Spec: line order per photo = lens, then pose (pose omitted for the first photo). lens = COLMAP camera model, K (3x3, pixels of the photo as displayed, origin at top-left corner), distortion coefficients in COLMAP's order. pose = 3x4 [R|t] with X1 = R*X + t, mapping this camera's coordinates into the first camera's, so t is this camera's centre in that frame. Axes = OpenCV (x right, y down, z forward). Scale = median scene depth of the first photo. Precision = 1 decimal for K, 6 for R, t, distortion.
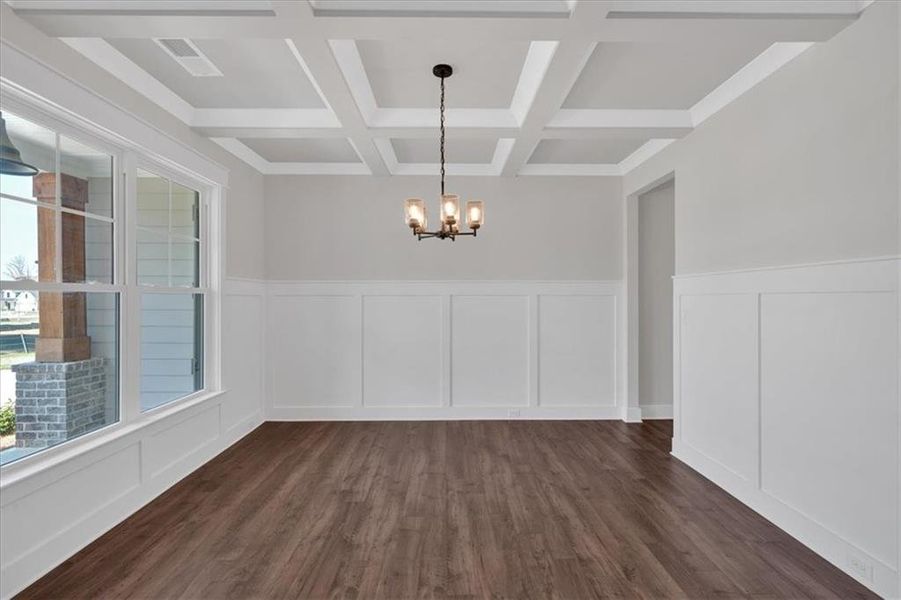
lens RADIAL K [[415.8, 0, 452.5], [0, 415.8, 297.5], [0, 0, 1]] dist [-0.002689, -0.000281]
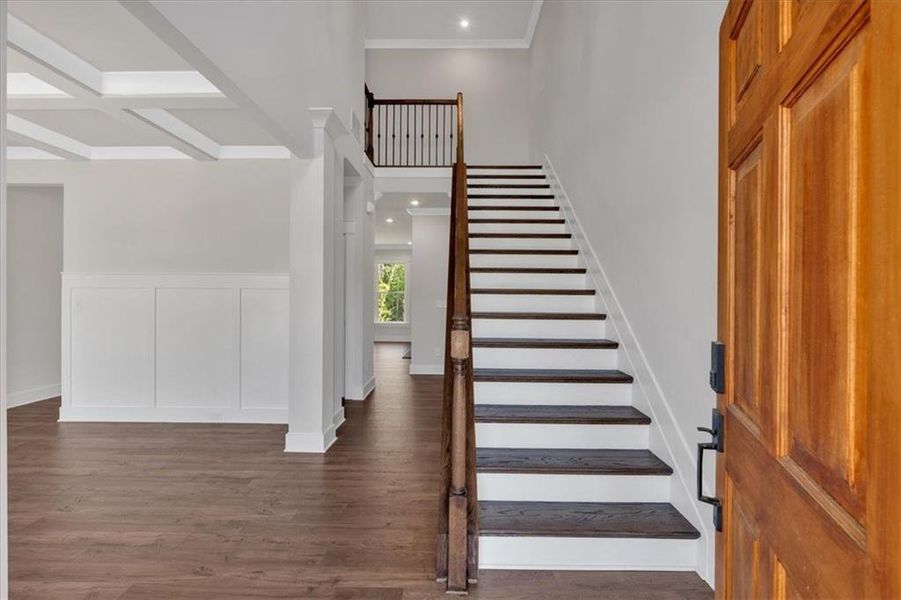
lens RADIAL K [[415.8, 0, 449.8], [0, 415.8, 298.5], [0, 0, 1]] dist [-0.002689, -0.000281]
pose [[0.029753, -0.000251, 0.999557, -0.960563], [-0.013045, 0.999915, 0.000640, 0.014583], [-0.999472, -0.013059, 0.029747, -0.234608]]
